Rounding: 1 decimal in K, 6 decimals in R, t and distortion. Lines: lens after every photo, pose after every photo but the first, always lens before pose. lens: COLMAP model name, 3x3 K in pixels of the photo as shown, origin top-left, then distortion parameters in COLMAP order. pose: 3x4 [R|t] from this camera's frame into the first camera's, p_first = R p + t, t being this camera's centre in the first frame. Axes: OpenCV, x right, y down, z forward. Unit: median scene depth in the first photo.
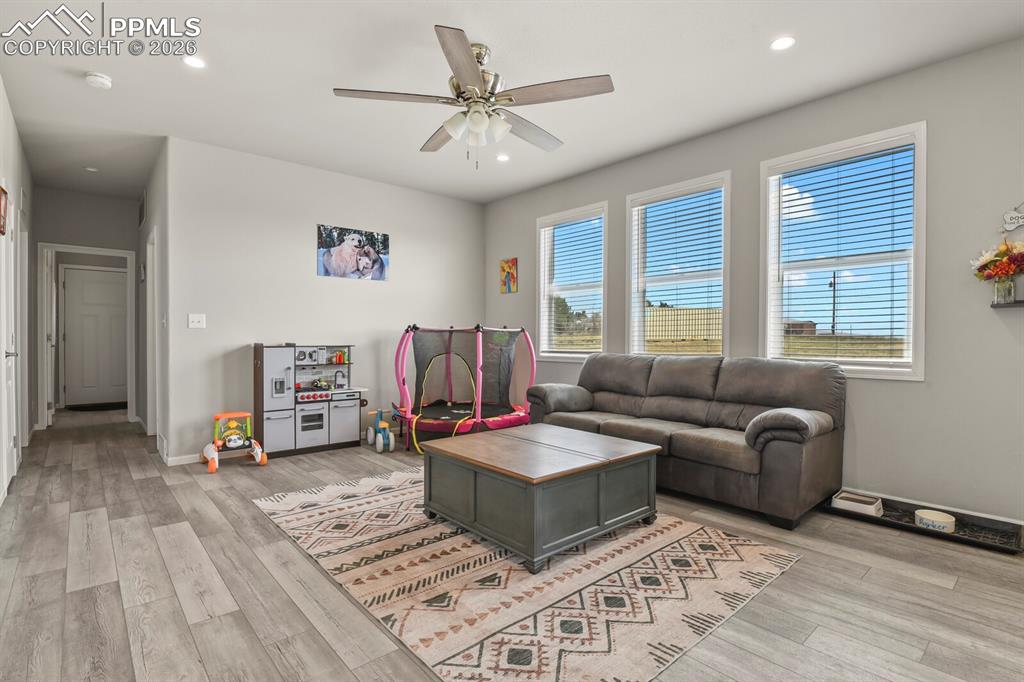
lens RADIAL K [[472.9, 0, 512.0], [0, 472.9, 341.0], [0, 0, 1]] dist [-0.001923, 0.000015]
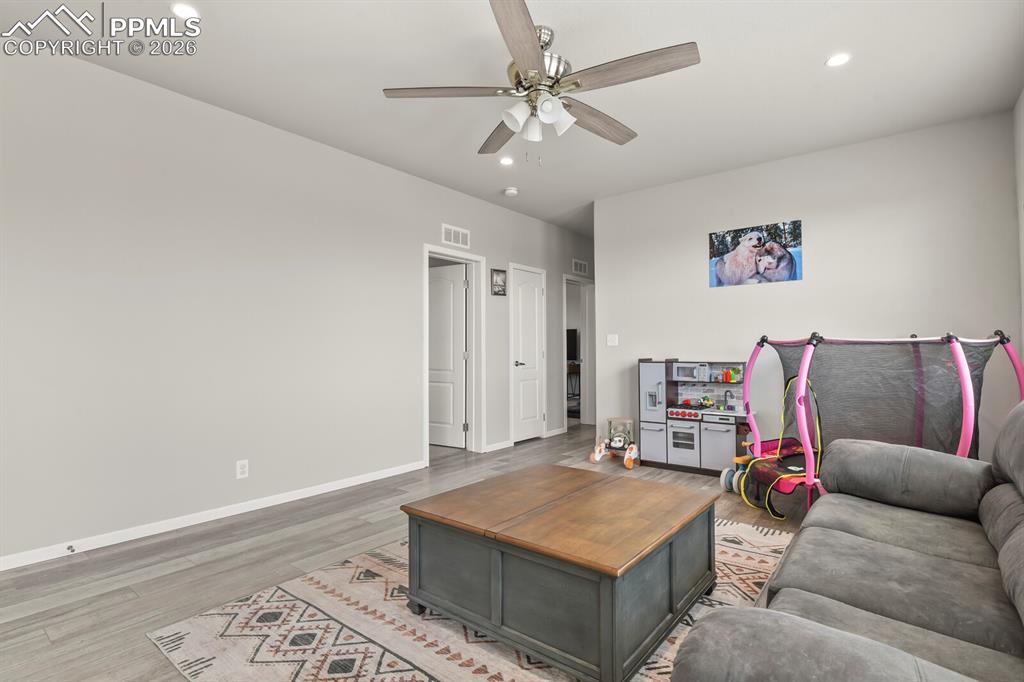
lens RADIAL K [[472.9, 0, 512.0], [0, 472.9, 341.0], [0, 0, 1]] dist [-0.001923, 0.000015]
pose [[0.226683, -0.022473, -0.973709, 0.444593], [-0.003515, 0.999708, -0.023892, -0.008216], [0.973962, 0.008839, 0.226538, 0.429489]]
